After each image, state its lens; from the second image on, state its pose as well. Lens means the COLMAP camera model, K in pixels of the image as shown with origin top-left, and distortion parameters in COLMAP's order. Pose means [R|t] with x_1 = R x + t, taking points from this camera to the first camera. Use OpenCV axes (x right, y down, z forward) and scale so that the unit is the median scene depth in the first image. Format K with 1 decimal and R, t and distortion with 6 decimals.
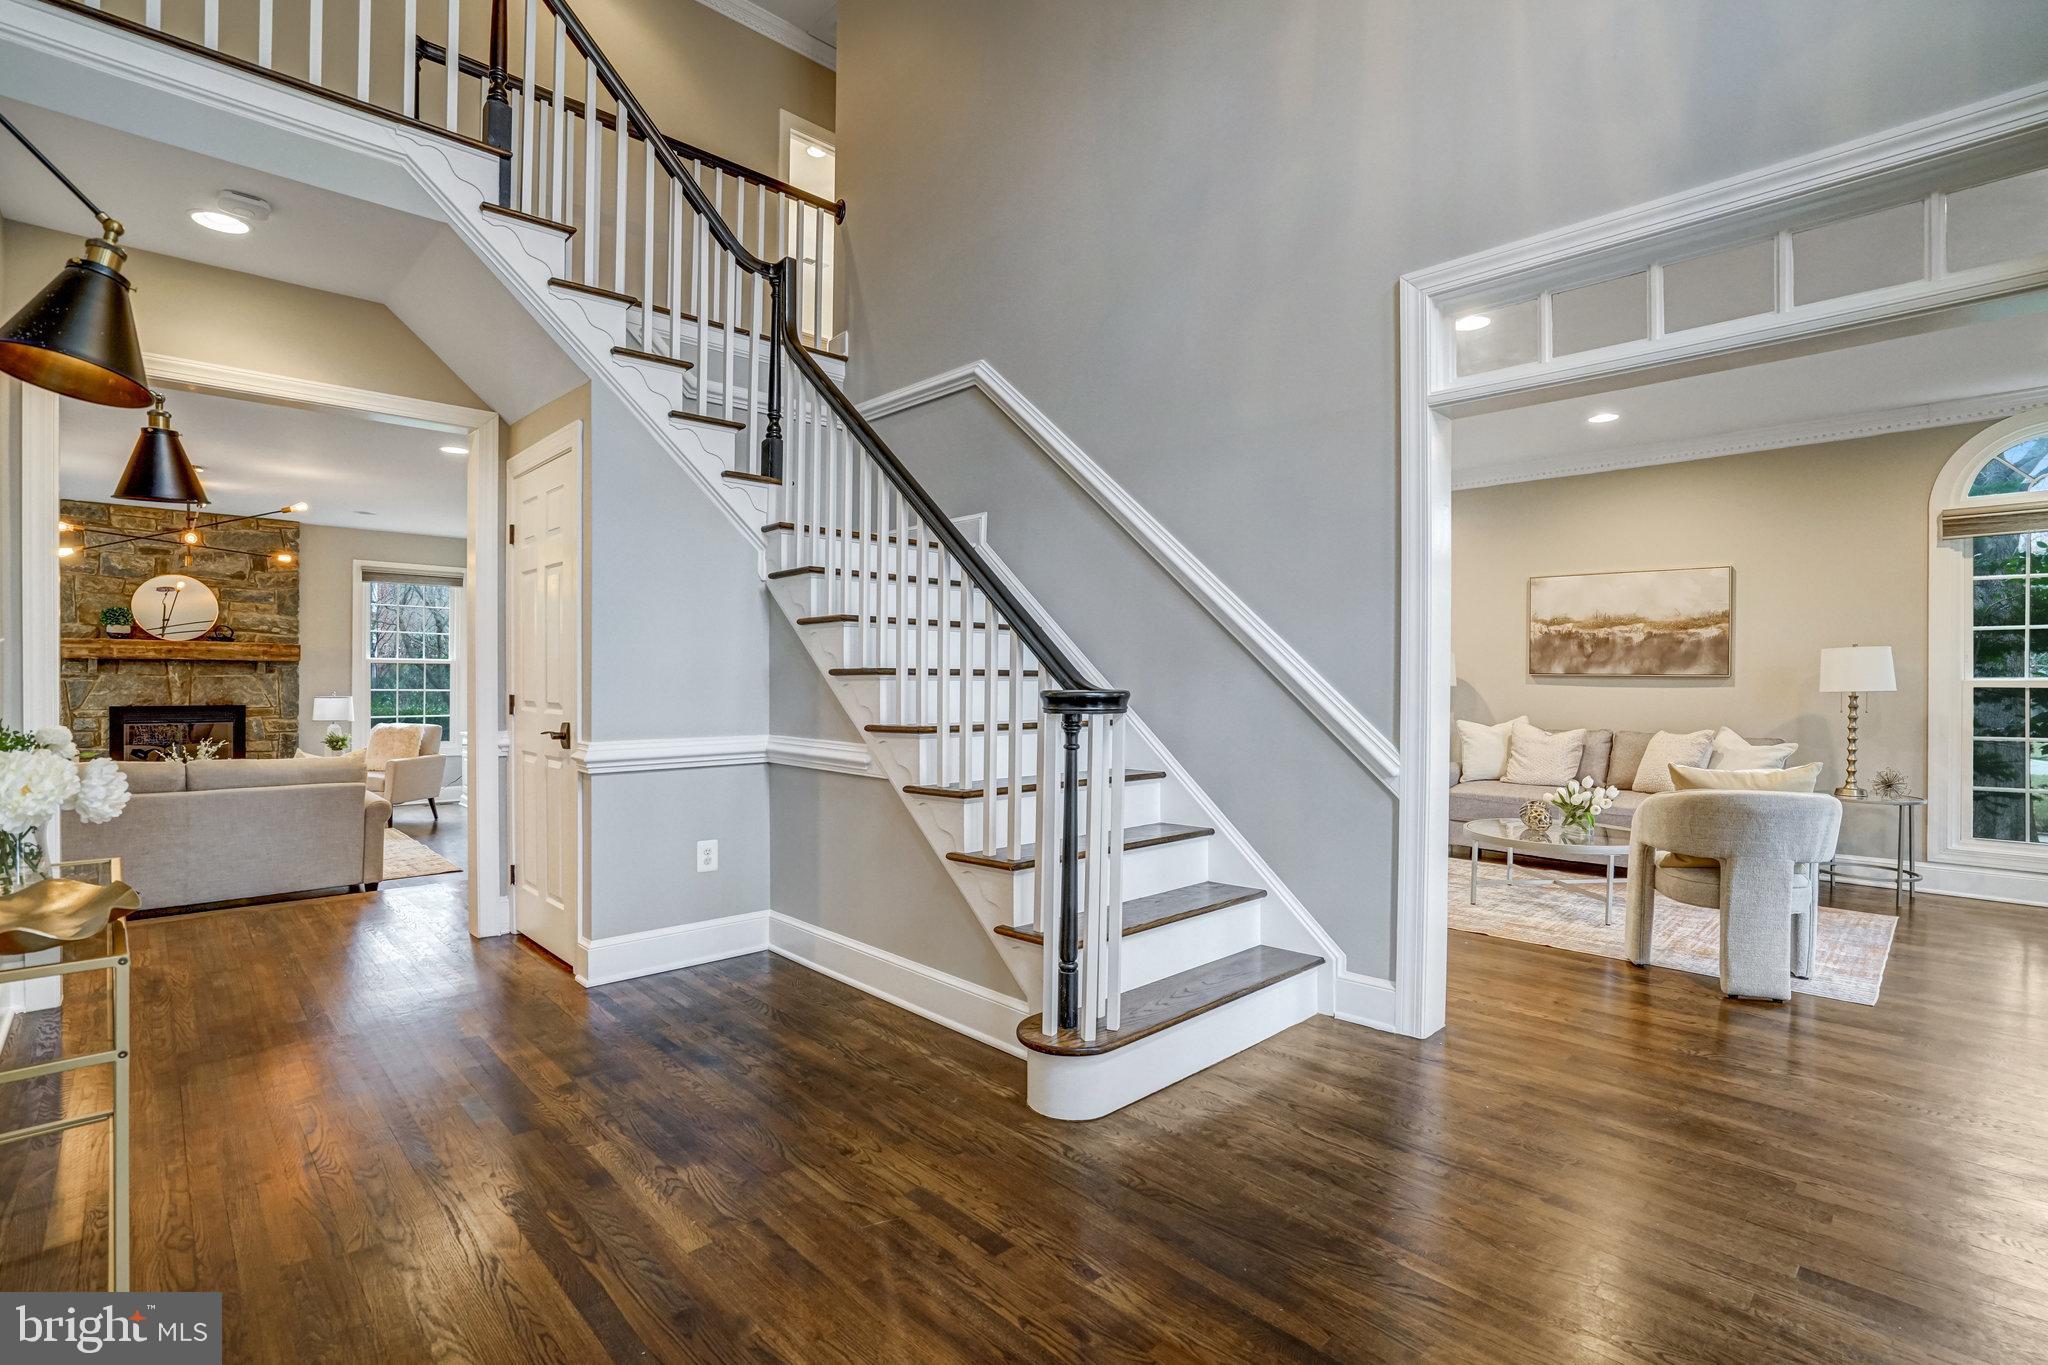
lens RADIAL K [[966.2, 0, 1024.0], [0, 966.2, 682.5], [0, 0, 1]] dist [-0.040958, 0.000228]
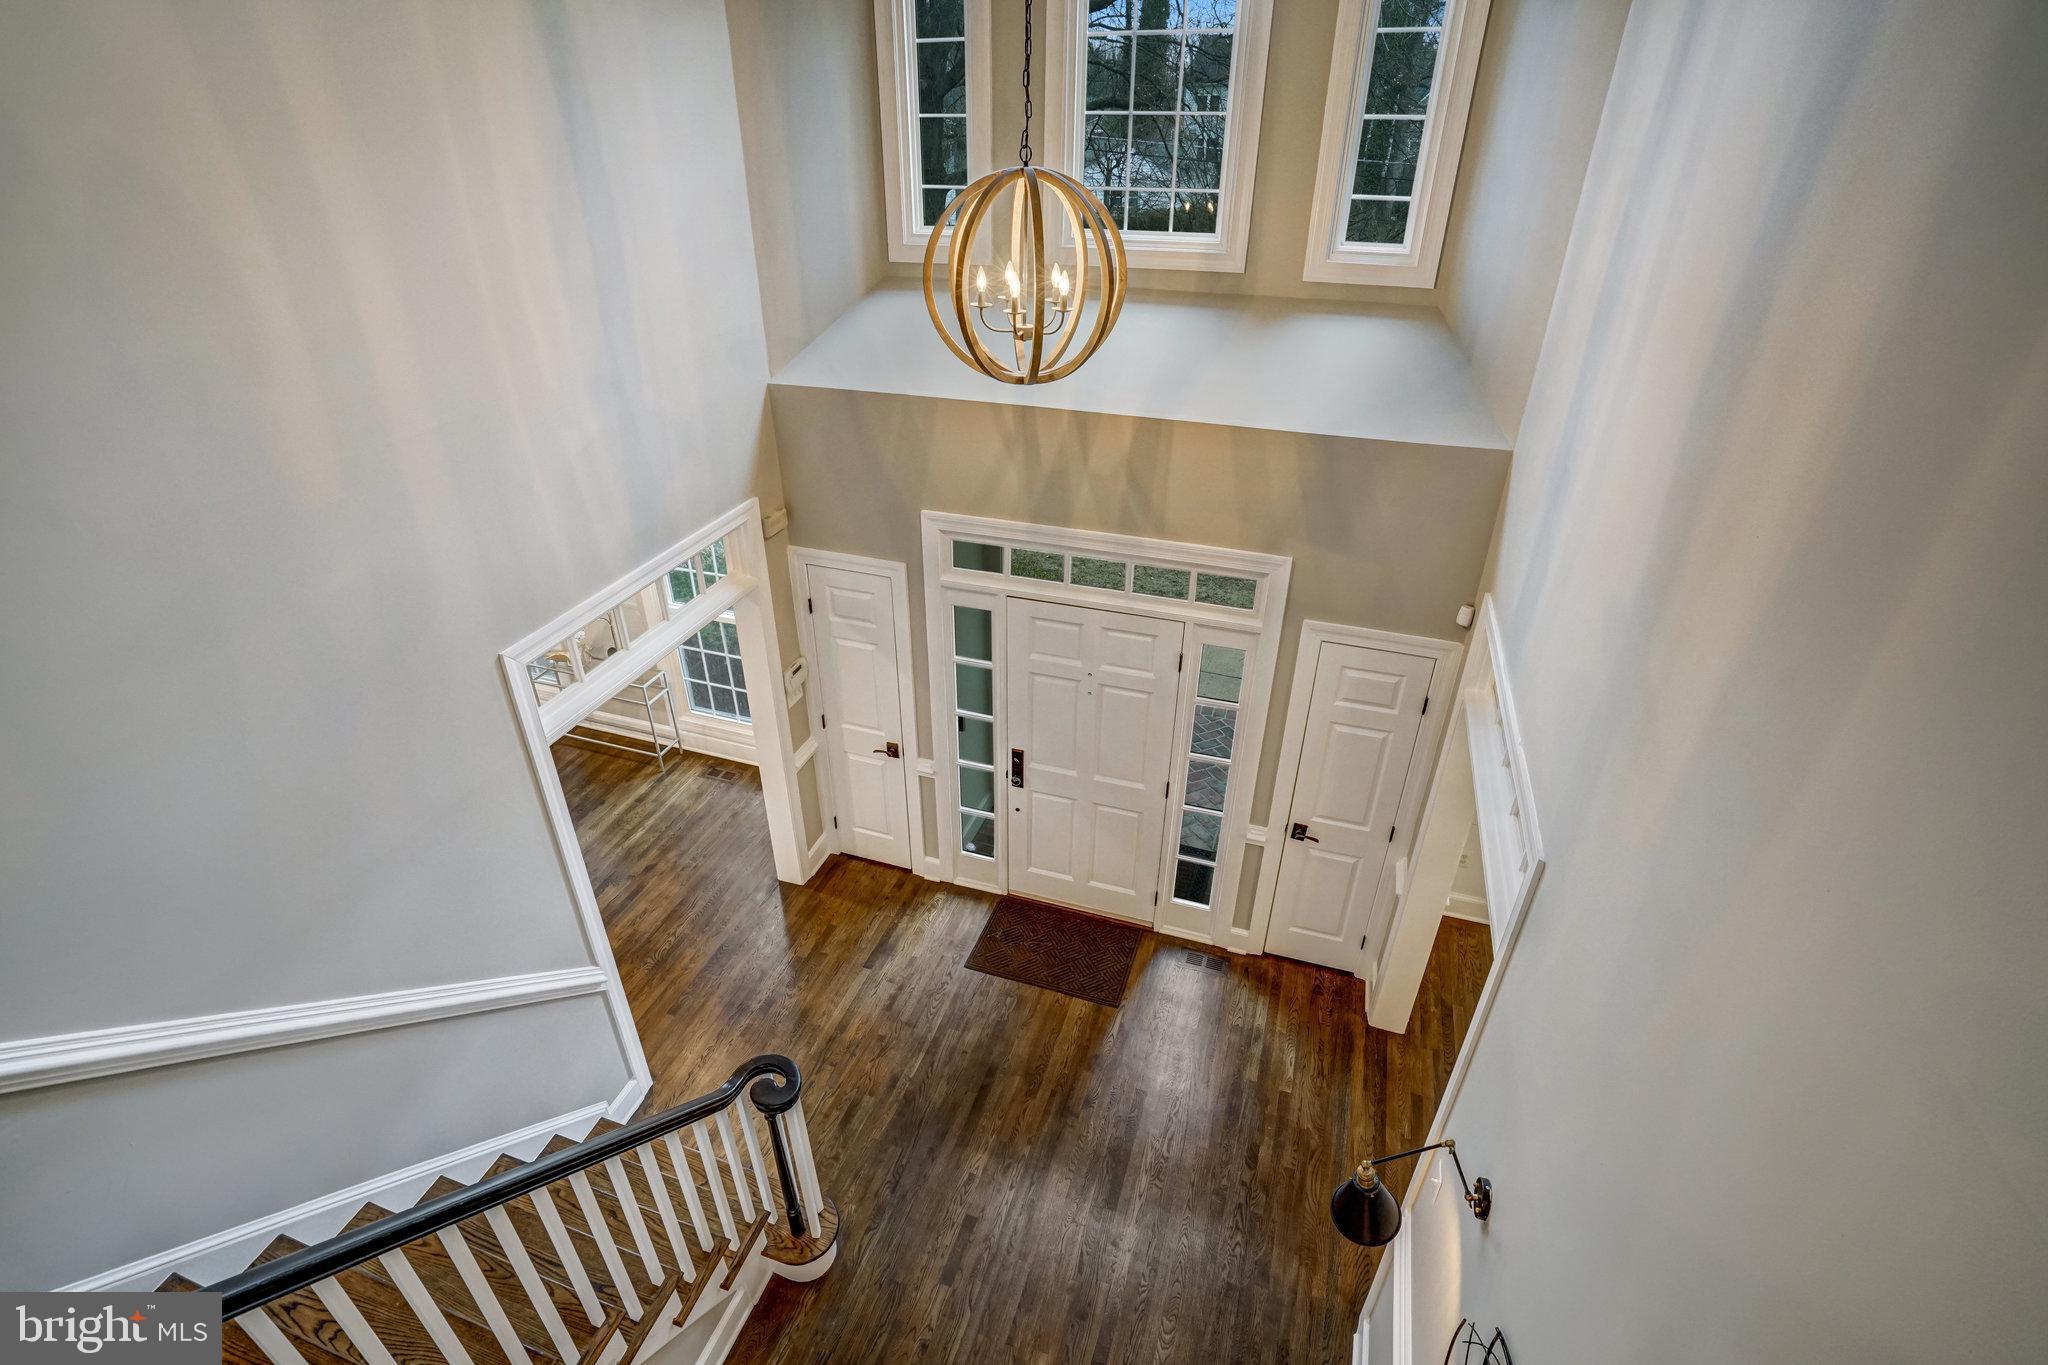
lens RADIAL K [[966.2, 0, 1024.0], [0, 966.2, 682.5], [0, 0, 1]] dist [-0.040958, 0.000228]
pose [[-0.468589, -0.462328, 0.752779, -0.850149], [-0.002891, 0.852921, 0.522032, -1.160182], [-0.883411, 0.242442, -0.401006, 1.097455]]
